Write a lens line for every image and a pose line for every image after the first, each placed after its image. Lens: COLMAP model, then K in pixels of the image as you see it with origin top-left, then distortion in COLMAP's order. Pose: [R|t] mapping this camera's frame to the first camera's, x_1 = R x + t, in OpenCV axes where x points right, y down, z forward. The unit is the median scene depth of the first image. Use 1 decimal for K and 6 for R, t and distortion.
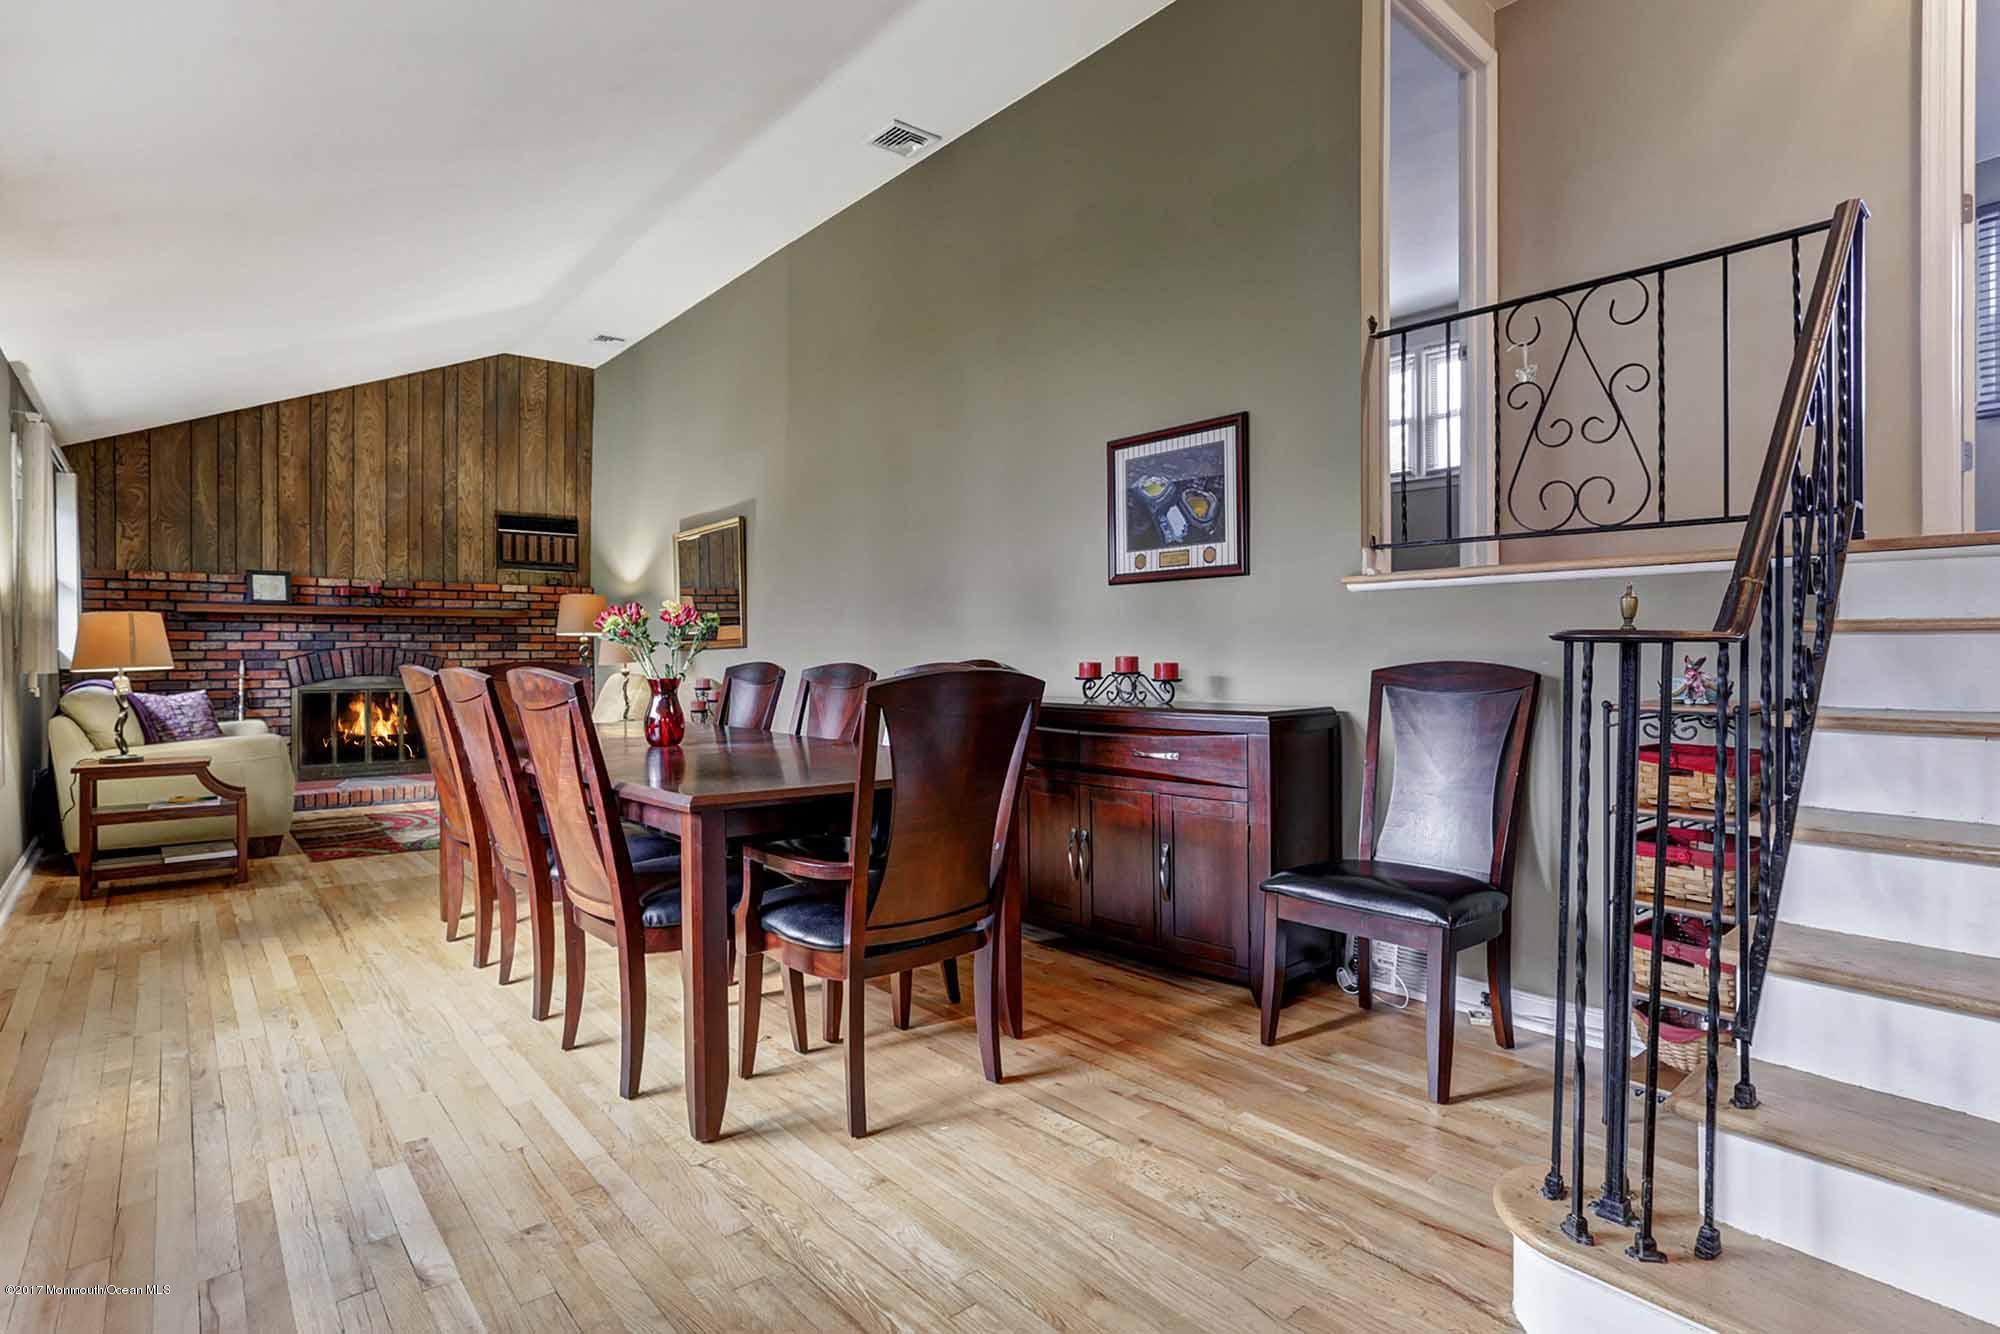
lens RADIAL K [[969.3, 0, 999.3], [0, 969.3, 655.2], [0, 0, 1]] dist [-0.001453, 0.000221]
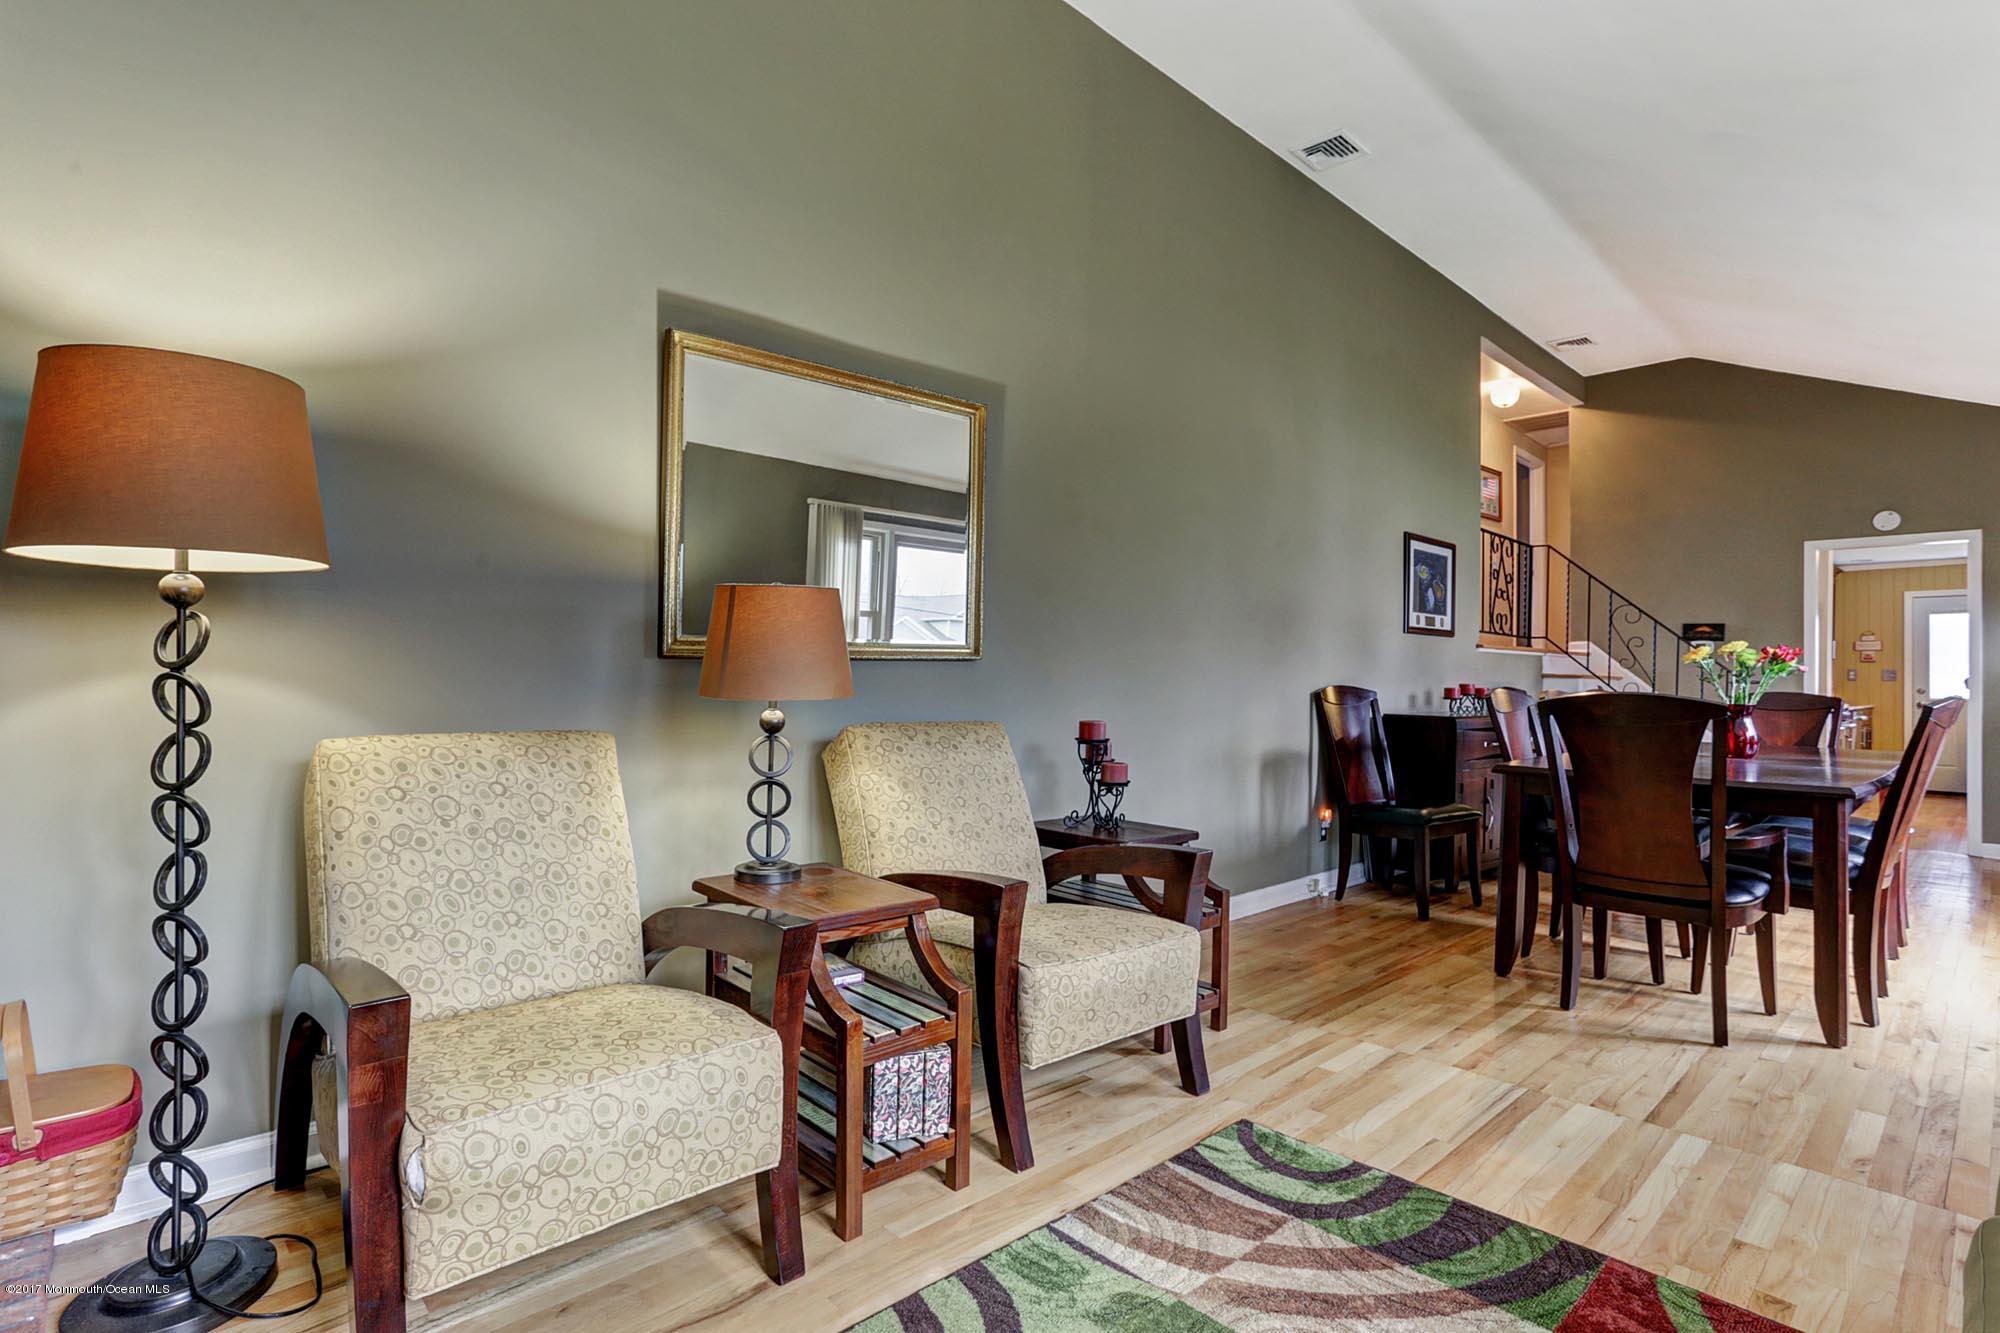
lens RADIAL K [[969.3, 0, 998.1], [0, 969.3, 667.0], [0, 0, 1]] dist [-0.001453, 0.000221]
pose [[-0.046804, 0.013035, 0.998819, -0.341348], [-0.013186, 0.999820, -0.013666, 0.001117], [-0.998817, -0.013810, -0.046624, 0.446937]]
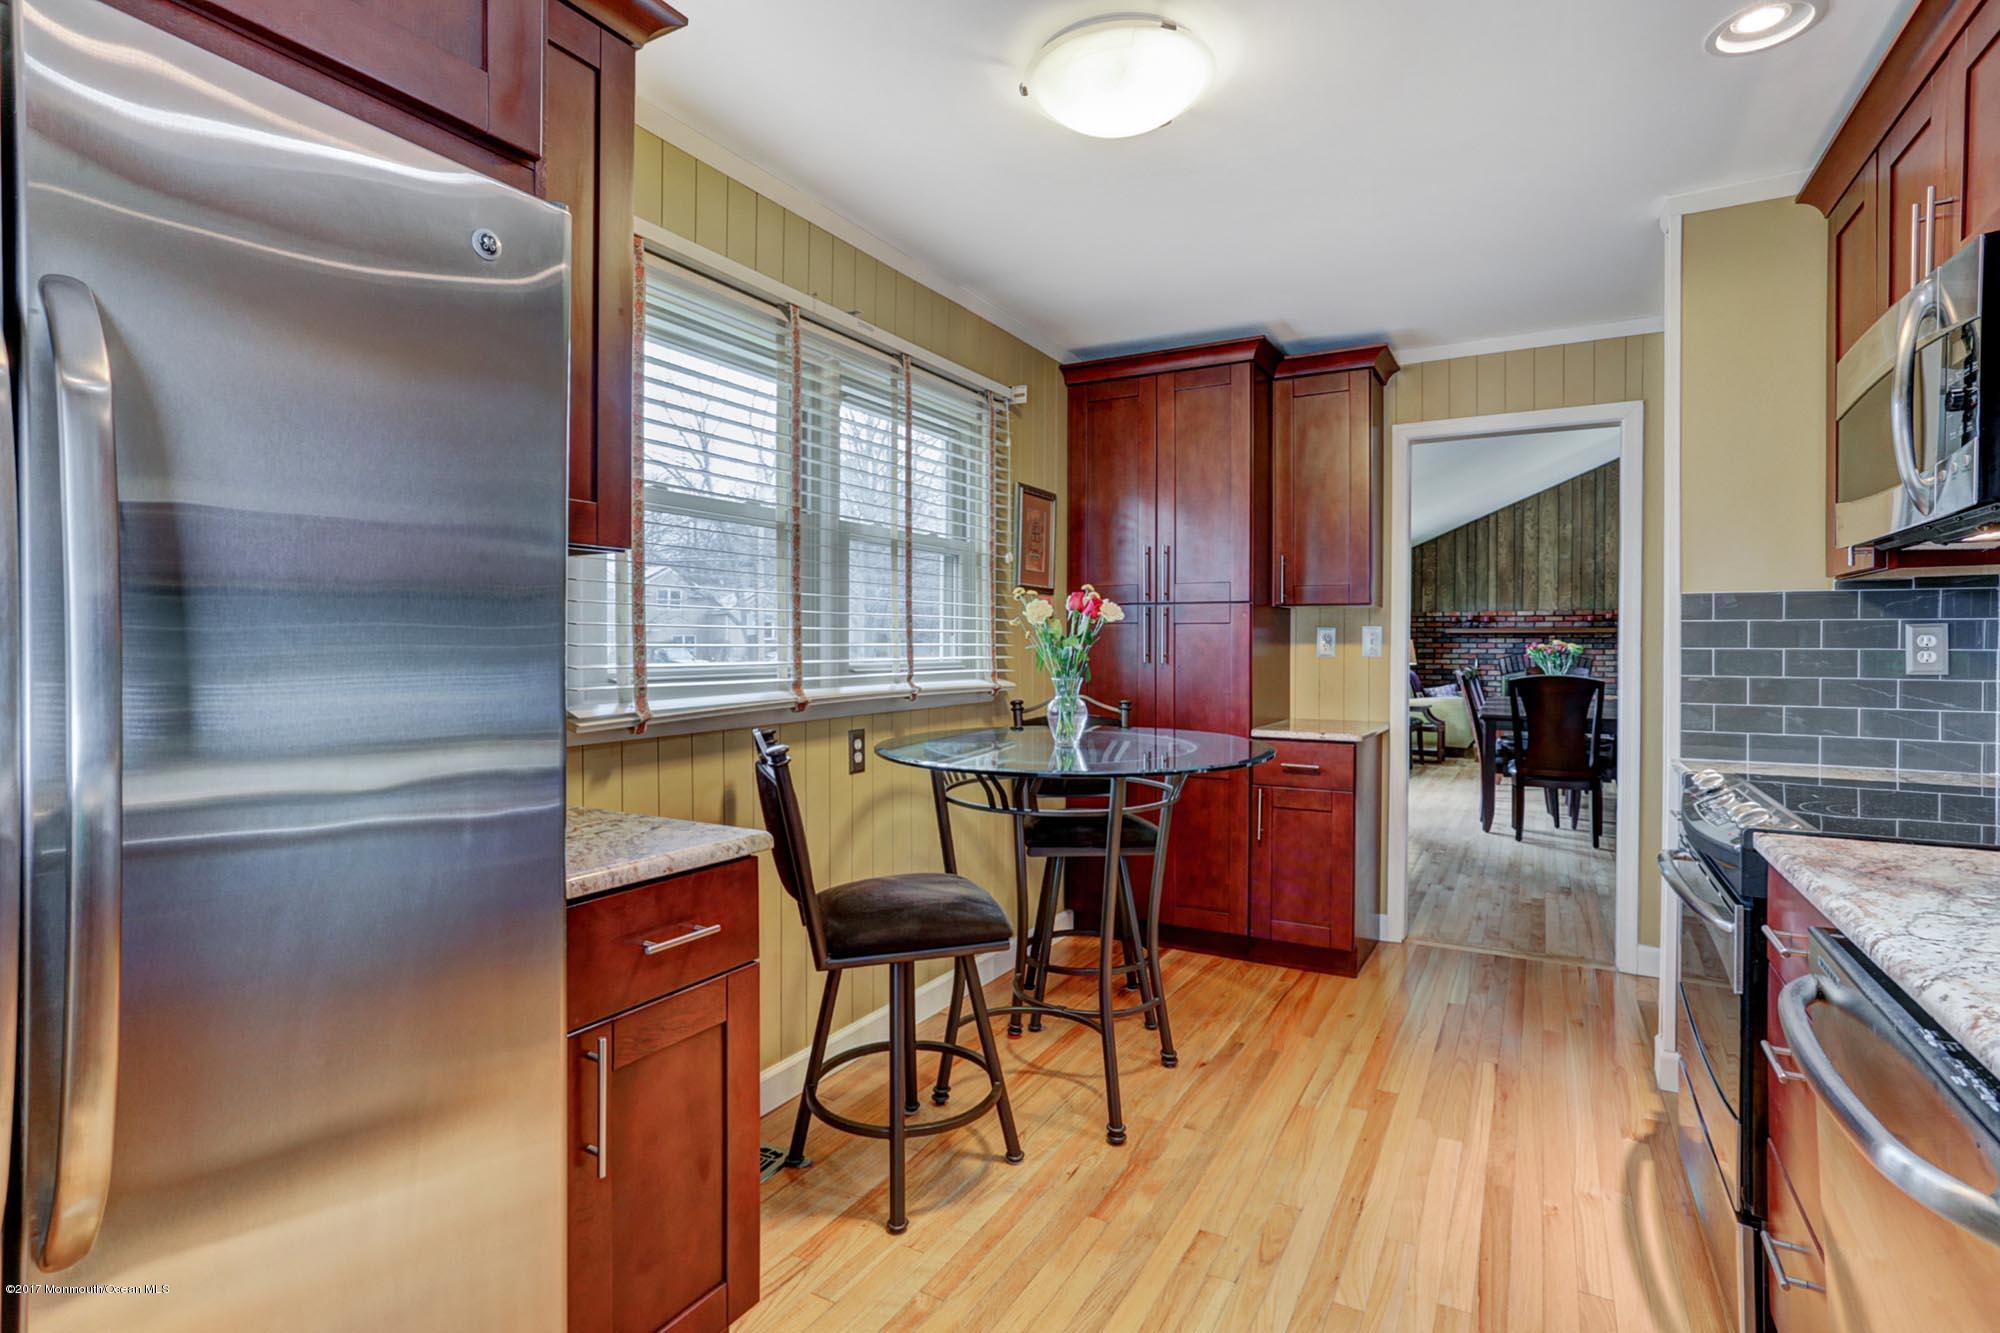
lens RADIAL K [[969.3, 0, 1001.7], [0, 969.3, 652.4], [0, 0, 1]] dist [-0.001453, 0.000221]
pose [[0.337910, 0.013816, -0.941077, 0.582426], [-0.010967, 0.999882, 0.010742, -0.016551], [0.941114, 0.006691, 0.338022, -0.413092]]
